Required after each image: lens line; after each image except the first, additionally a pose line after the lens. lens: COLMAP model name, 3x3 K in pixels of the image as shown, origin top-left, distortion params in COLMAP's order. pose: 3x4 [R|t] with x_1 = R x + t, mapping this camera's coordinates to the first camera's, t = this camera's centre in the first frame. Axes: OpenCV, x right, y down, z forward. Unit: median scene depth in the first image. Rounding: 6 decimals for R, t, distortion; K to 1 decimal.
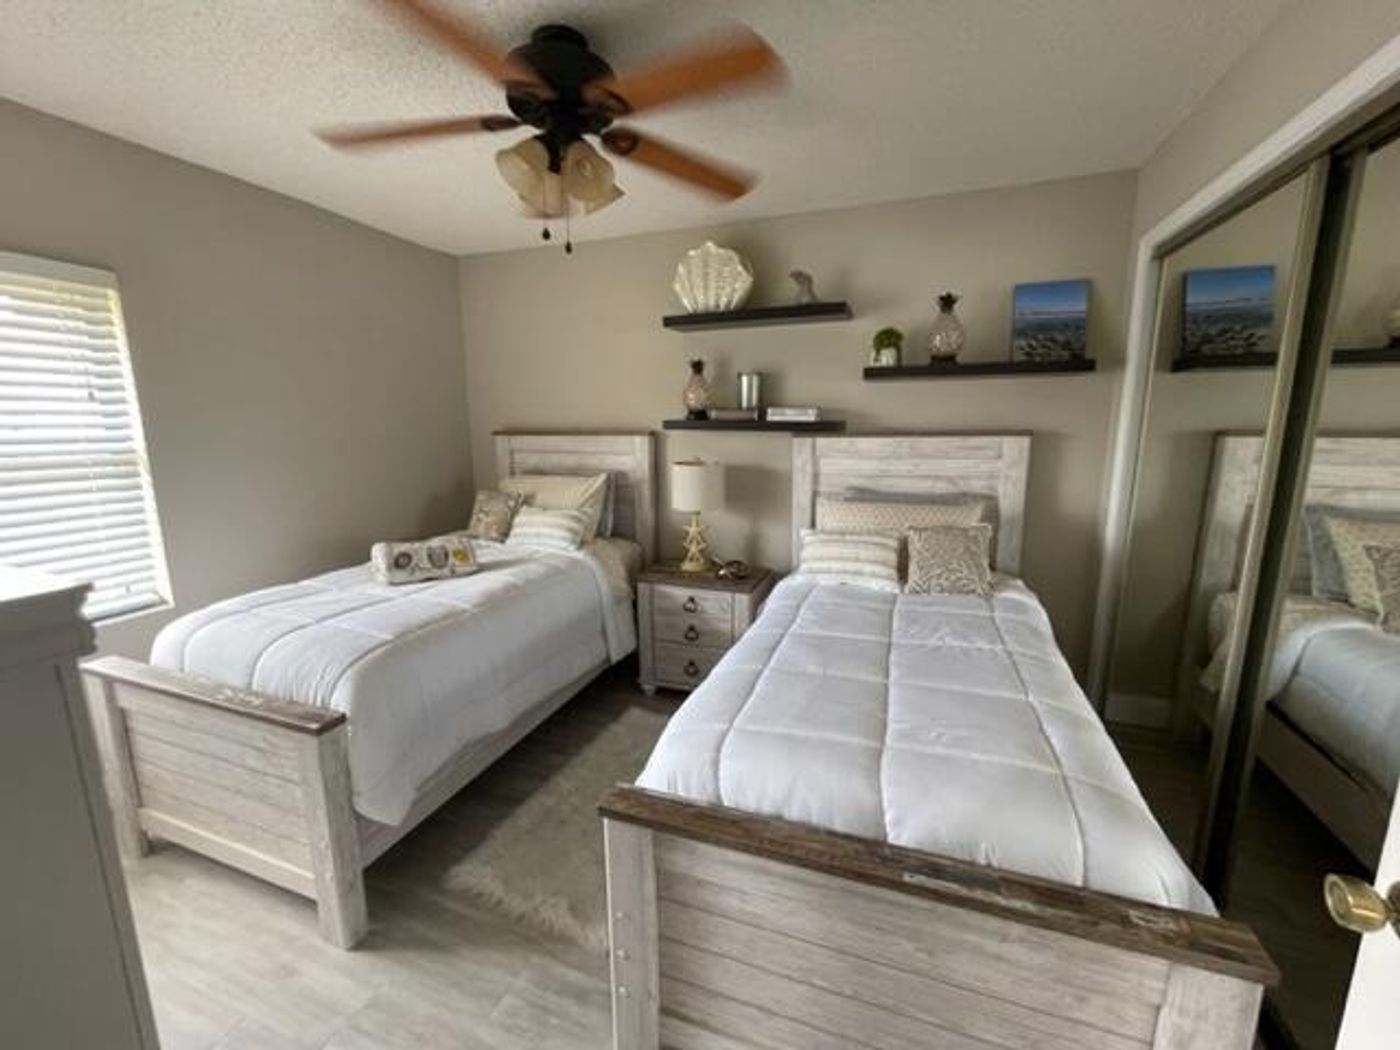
lens RADIAL K [[571.9, 0, 702.0], [0, 571.9, 527.4], [0, 0, 1]] dist [-0.002475, -0.000185]
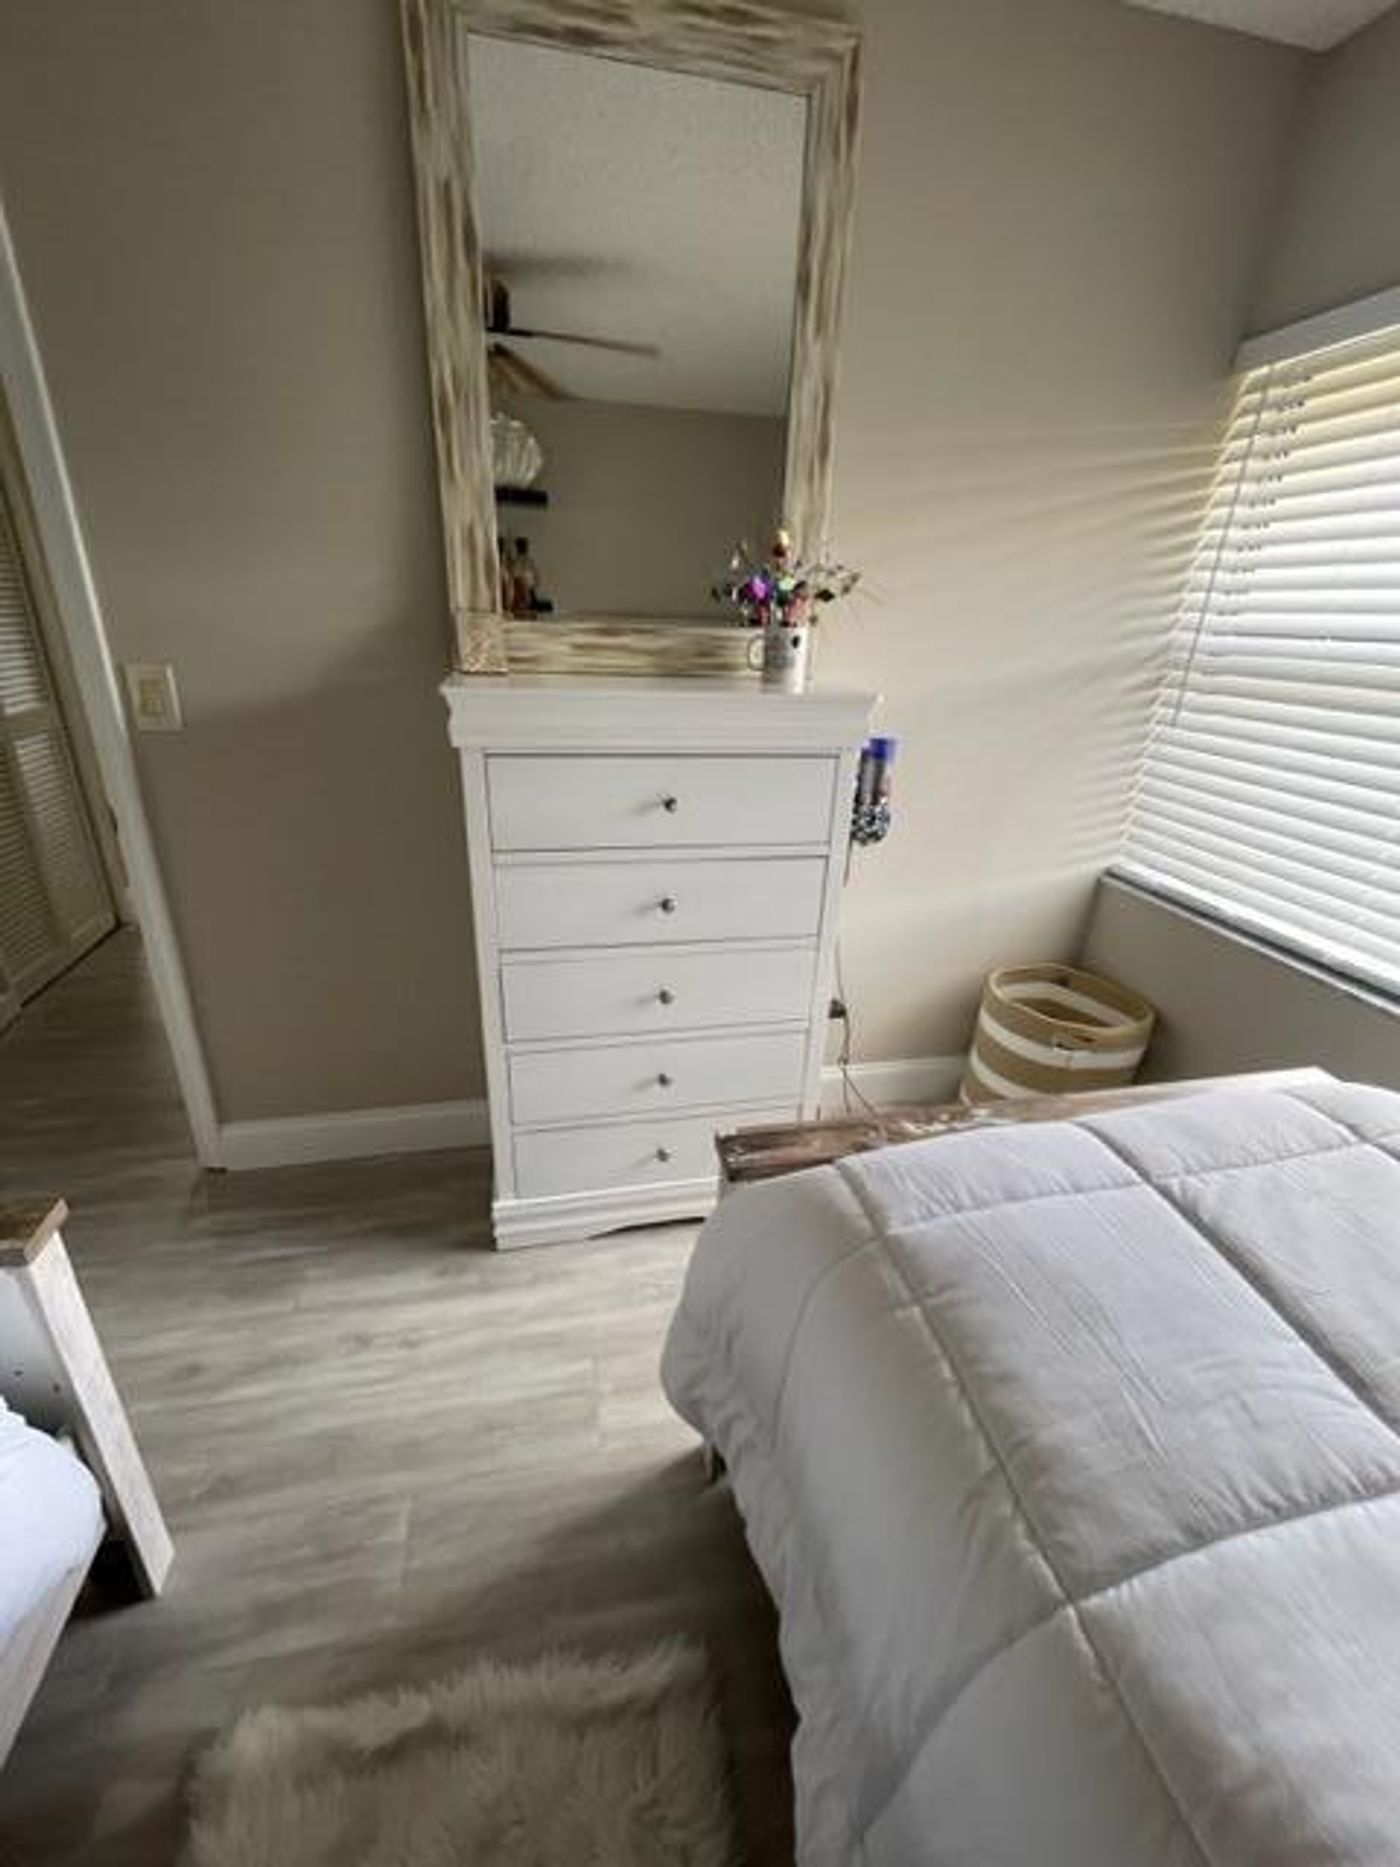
lens RADIAL K [[762.6, 0, 700.0], [0, 762.6, 933.5], [0, 0, 1]] dist [-0.002475, -0.000185]
pose [[-0.844521, 0.178858, -0.504772, -0.312923], [-0.131601, 0.844360, 0.519363, -0.195560], [0.519101, 0.505041, -0.689541, 1.399833]]
